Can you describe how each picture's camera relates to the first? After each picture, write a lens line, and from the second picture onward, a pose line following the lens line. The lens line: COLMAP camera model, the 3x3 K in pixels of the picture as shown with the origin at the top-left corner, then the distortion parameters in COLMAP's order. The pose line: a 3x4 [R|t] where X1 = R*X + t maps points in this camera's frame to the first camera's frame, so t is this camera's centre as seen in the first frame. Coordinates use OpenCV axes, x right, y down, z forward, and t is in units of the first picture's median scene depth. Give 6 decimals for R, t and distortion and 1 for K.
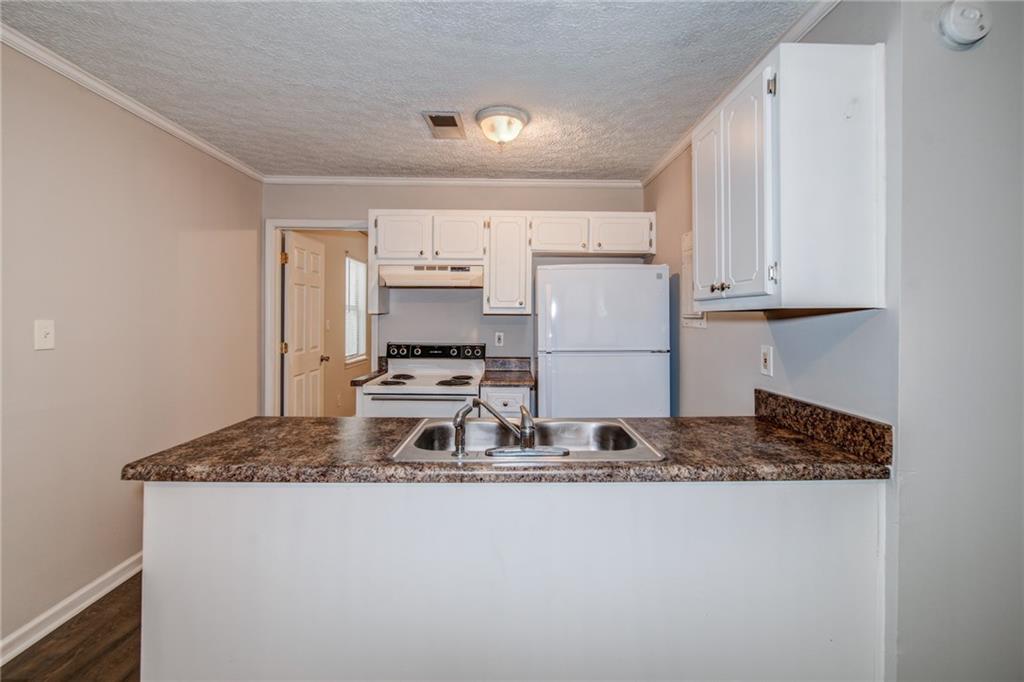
lens RADIAL K [[448.0, 0, 518.6], [0, 448.0, 315.6], [0, 0, 1]] dist [-0.001406, -0.000175]
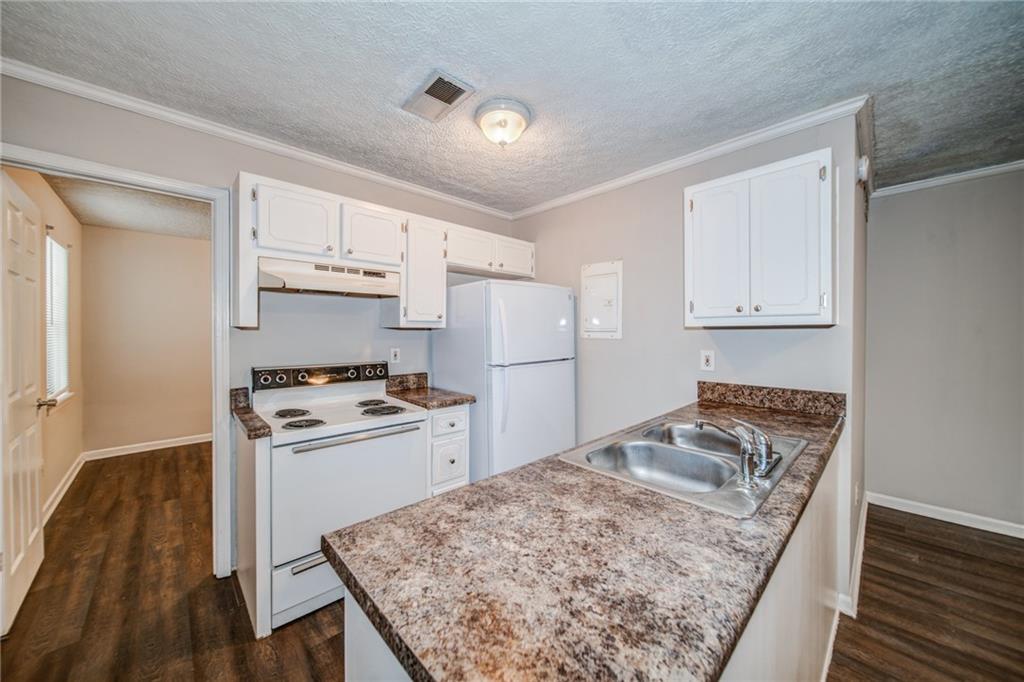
lens RADIAL K [[361.7, 0, 510.6], [0, 361.7, 334.3], [0, 0, 1]] dist [-0.003278, -0.000325]
pose [[0.737049, -0.009679, 0.675770, -0.401598], [0.000290, 0.999902, 0.014006, -0.000894], [-0.675839, -0.010127, 0.736980, 0.325939]]
